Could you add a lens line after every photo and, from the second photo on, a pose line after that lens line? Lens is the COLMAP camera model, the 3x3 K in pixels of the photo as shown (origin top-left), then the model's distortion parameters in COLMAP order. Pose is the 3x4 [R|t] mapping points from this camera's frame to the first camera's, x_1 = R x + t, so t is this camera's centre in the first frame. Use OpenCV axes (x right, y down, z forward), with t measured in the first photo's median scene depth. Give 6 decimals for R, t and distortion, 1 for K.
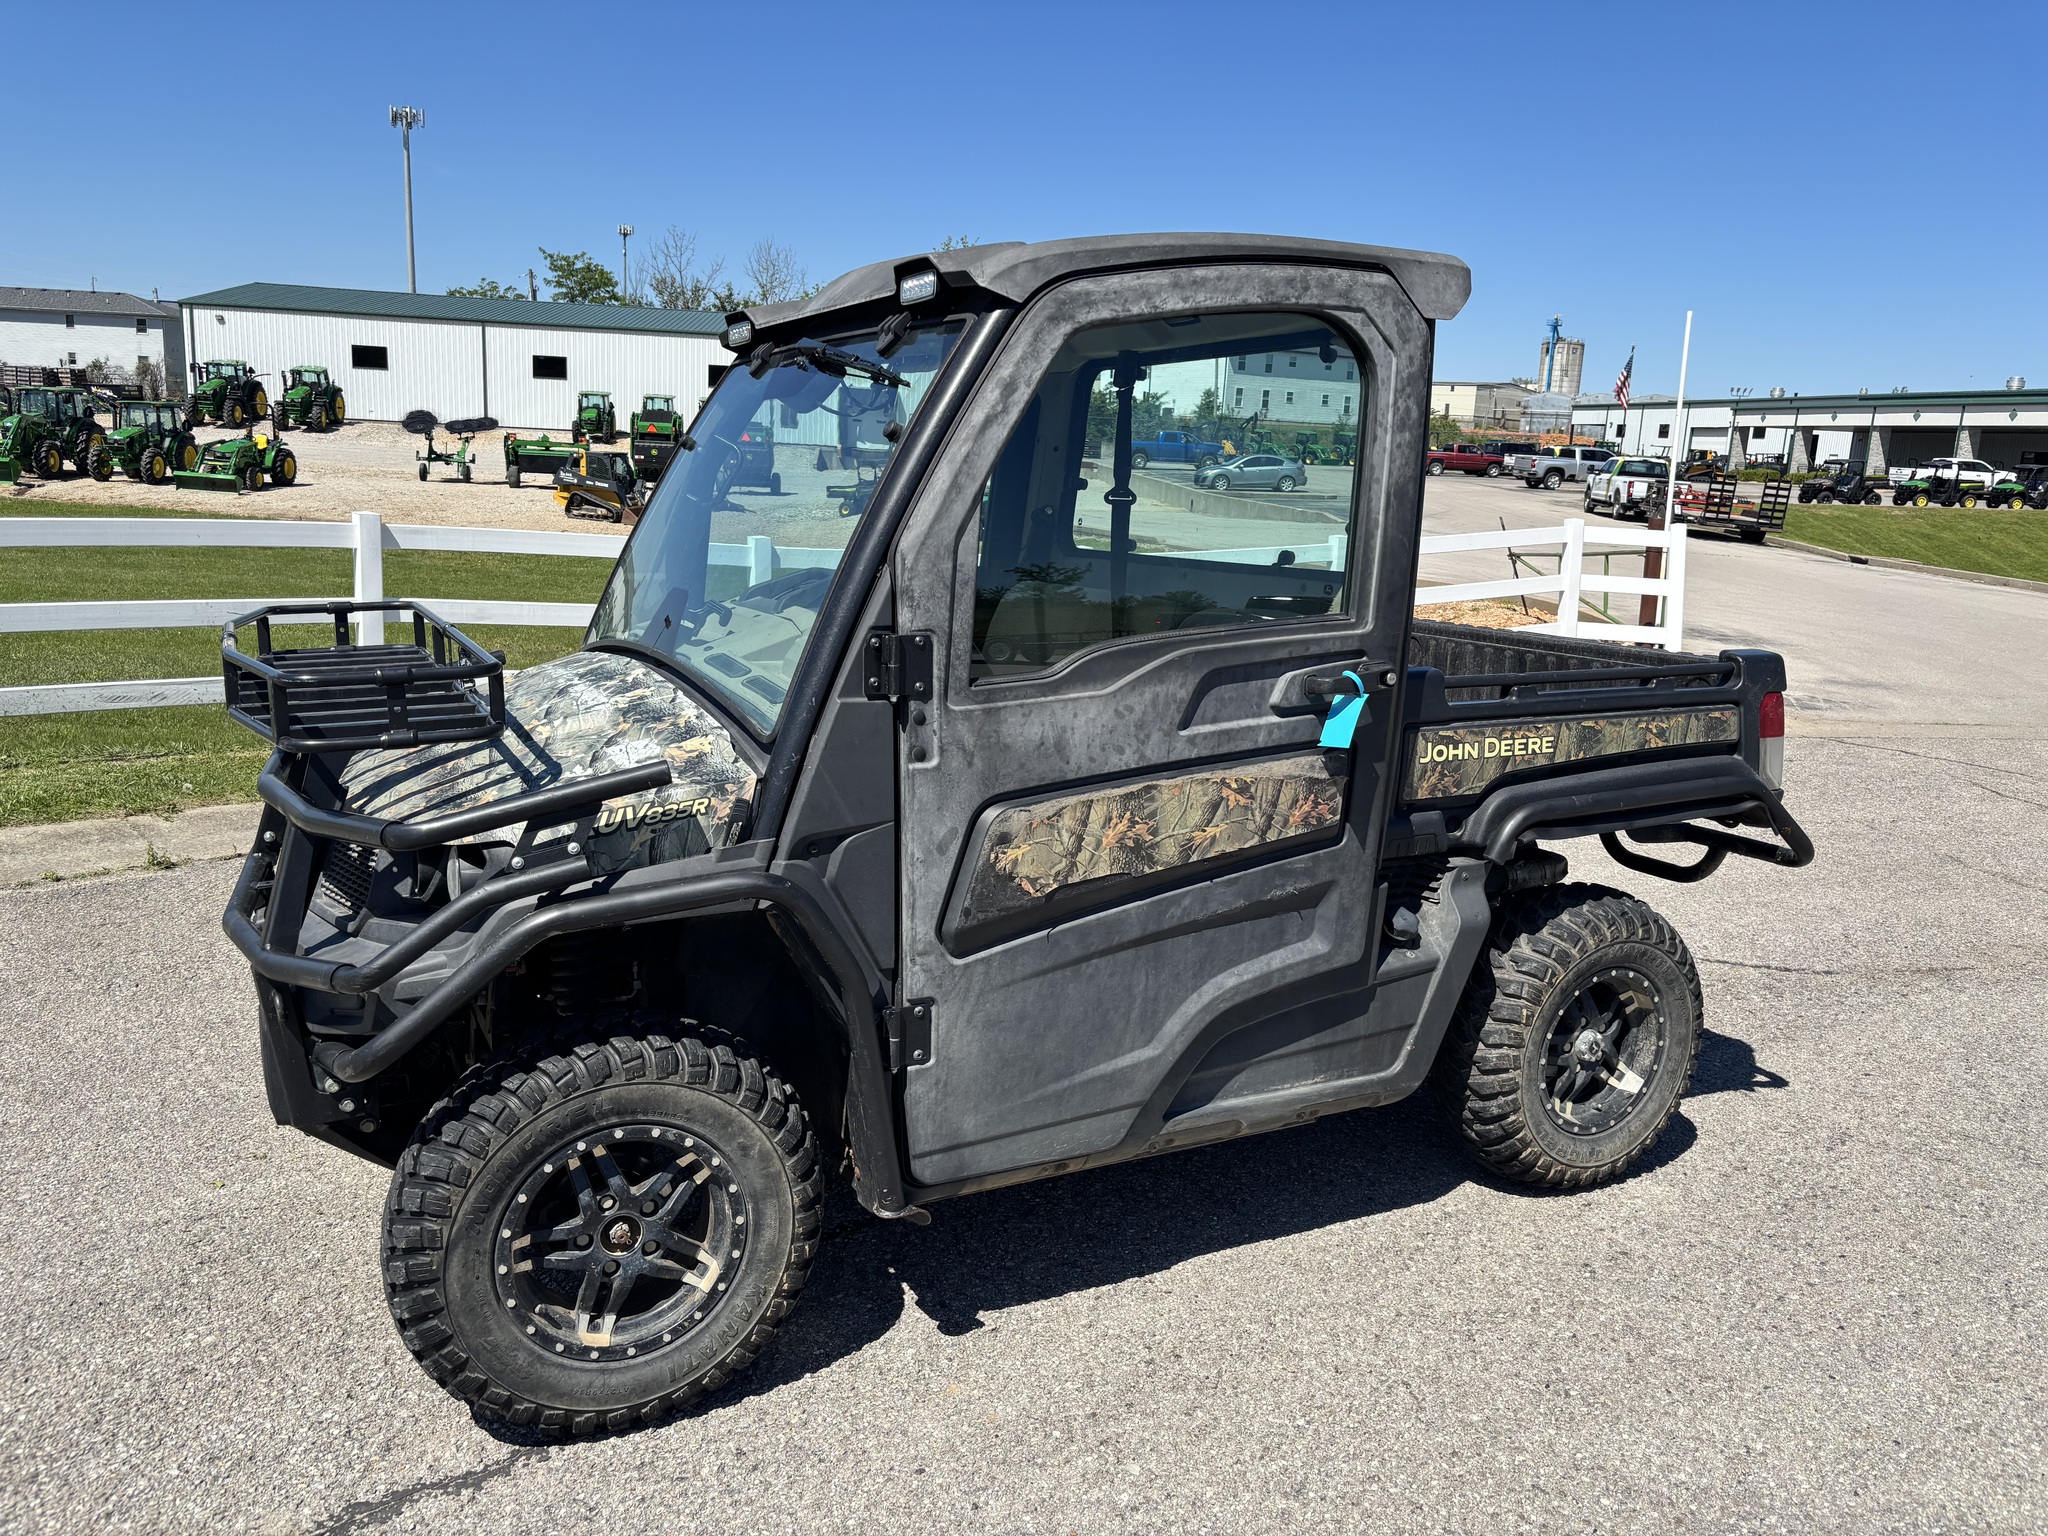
lens RADIAL K [[1535.4, 0, 1056.6], [0, 1535.4, 777.2], [0, 0, 1]] dist [0.079612, -0.106496]
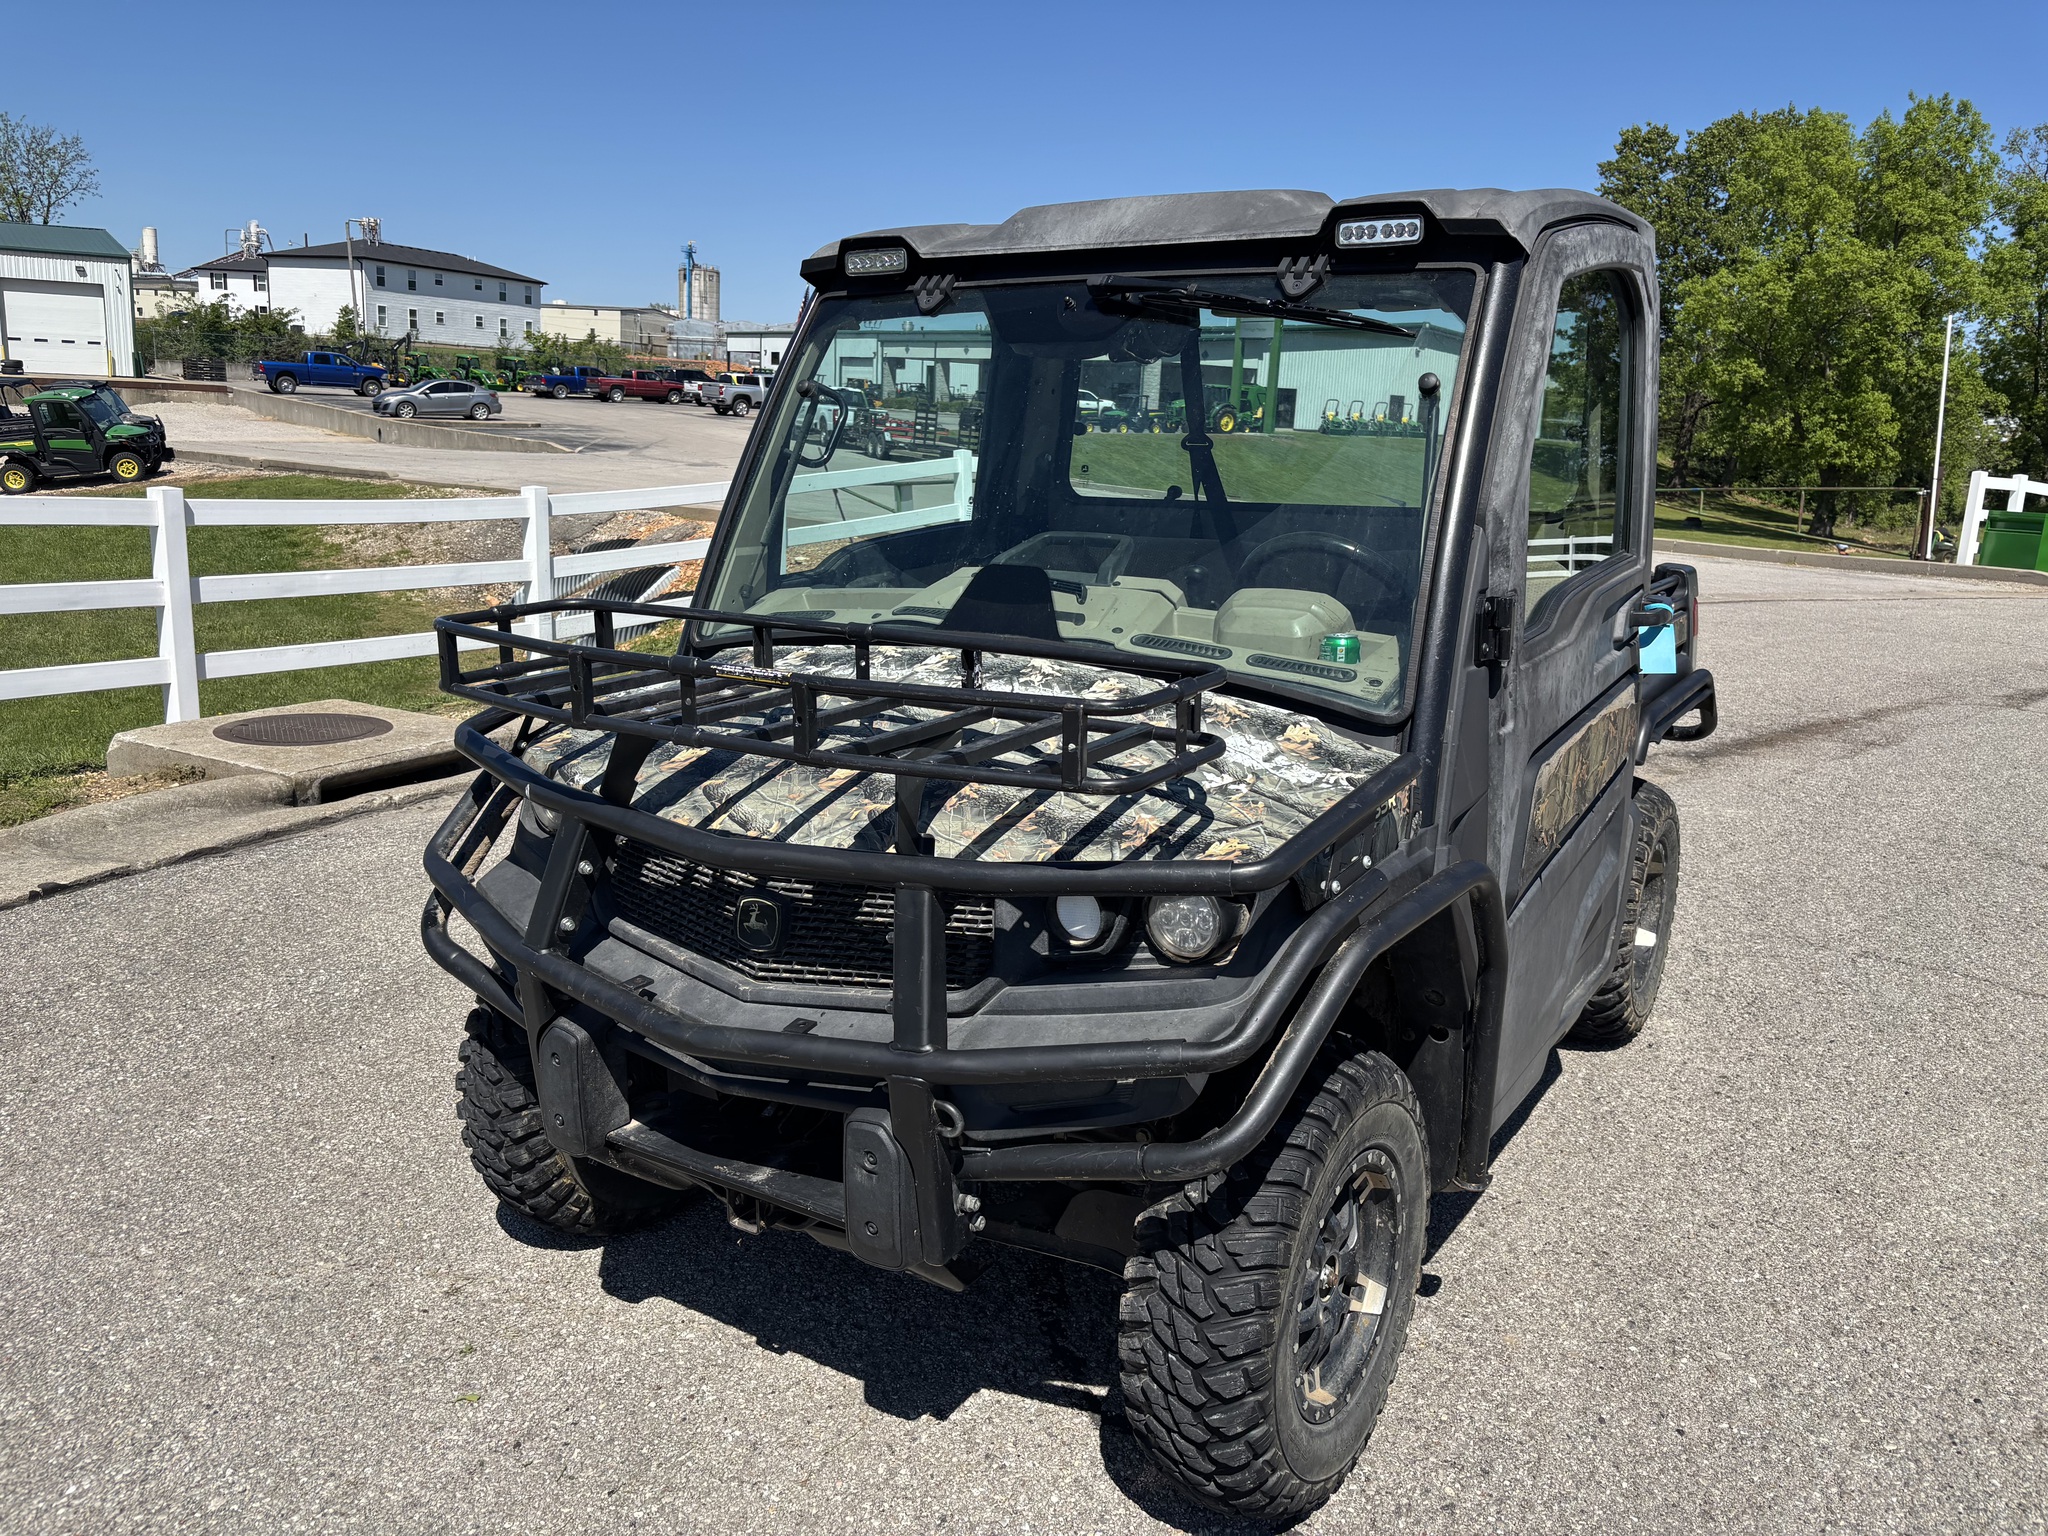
lens RADIAL K [[1528.5, 0, 1053.4], [0, 1528.5, 808.1], [0, 0, 1]] dist [0.025977, -0.046506]
pose [[0.865434, -0.130652, 0.483688, -0.723507], [0.098125, 0.990904, 0.092089, -0.069022], [-0.491320, -0.032235, 0.870383, 0.256898]]
